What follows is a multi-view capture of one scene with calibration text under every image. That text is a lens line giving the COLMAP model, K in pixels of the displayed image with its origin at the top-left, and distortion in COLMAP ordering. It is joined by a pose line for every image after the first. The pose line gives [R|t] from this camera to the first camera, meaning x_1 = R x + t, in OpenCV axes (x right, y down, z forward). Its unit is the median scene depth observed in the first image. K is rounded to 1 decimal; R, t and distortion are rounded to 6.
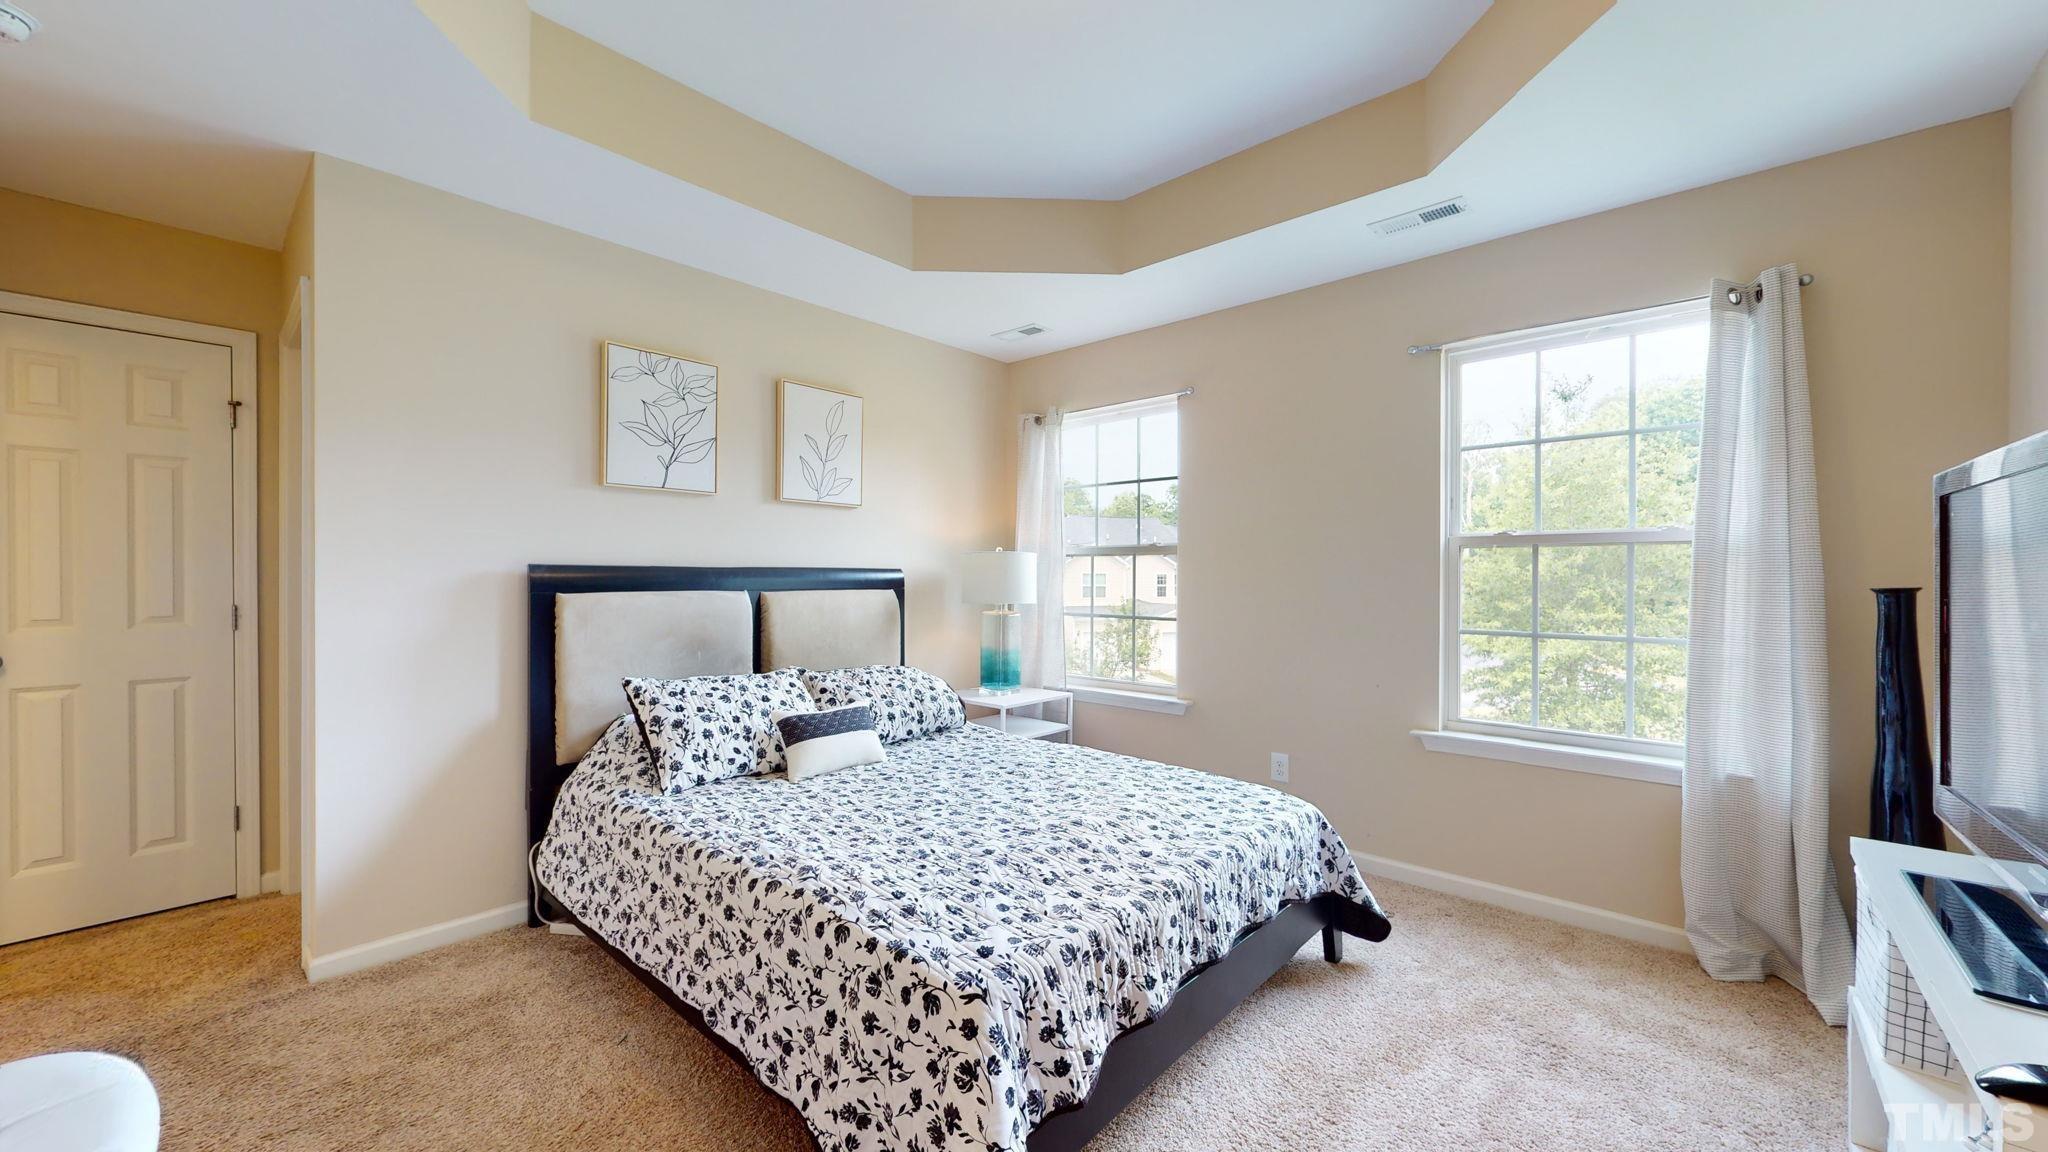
lens RADIAL K [[733.7, 0, 1037.2], [0, 733.7, 571.0], [0, 0, 1]] dist [0.000472, 0.000088]
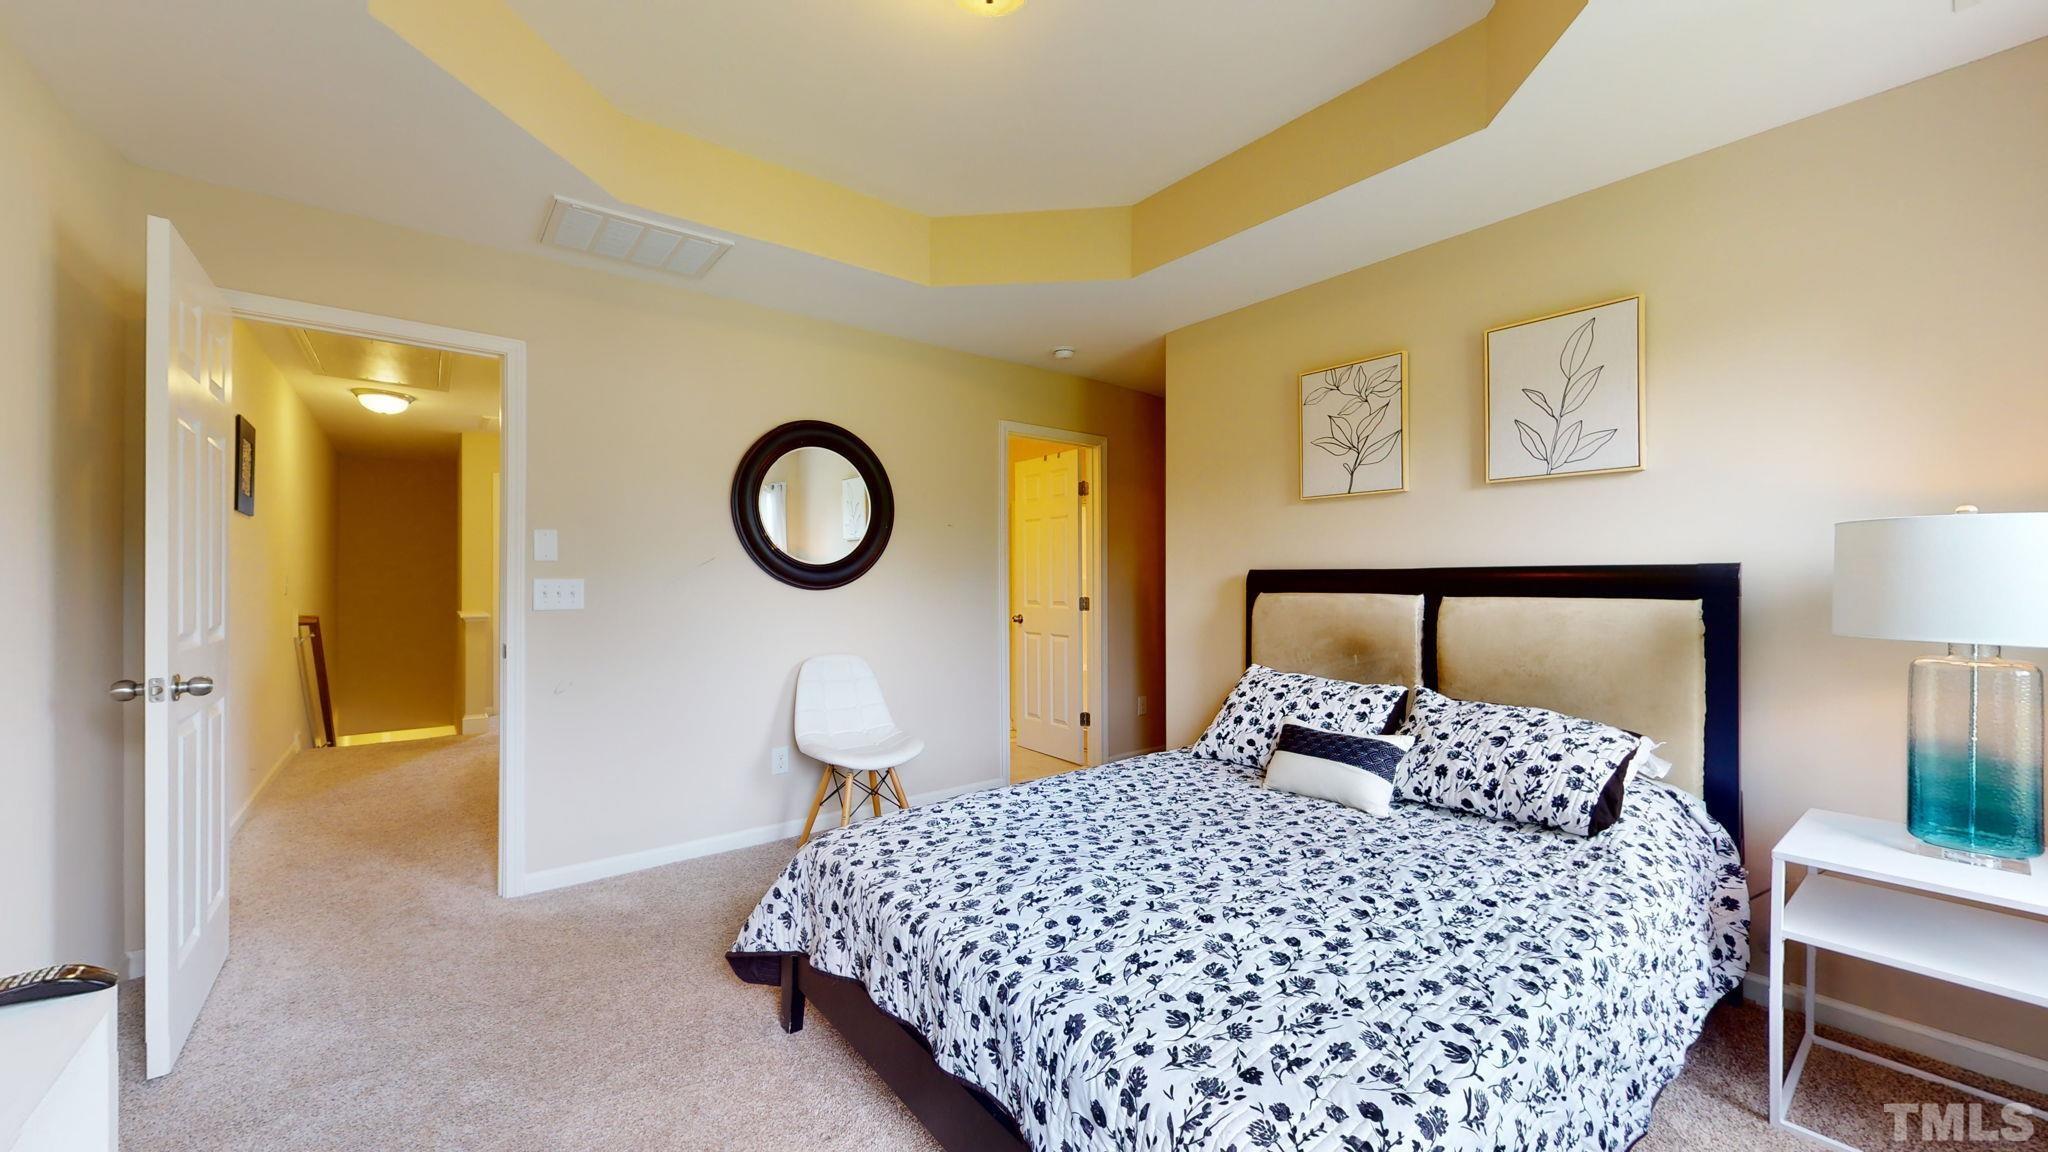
lens RADIAL K [[756.1, 0, 1024.0], [0, 756.1, 576.0], [0, 0, 1]] dist [-0.000159, 0.000251]
pose [[-0.170249, -0.002087, -0.985399, 0.597520], [0.014450, 0.999885, -0.004614, 0.001492], [0.985295, -0.015024, -0.170199, 0.700048]]
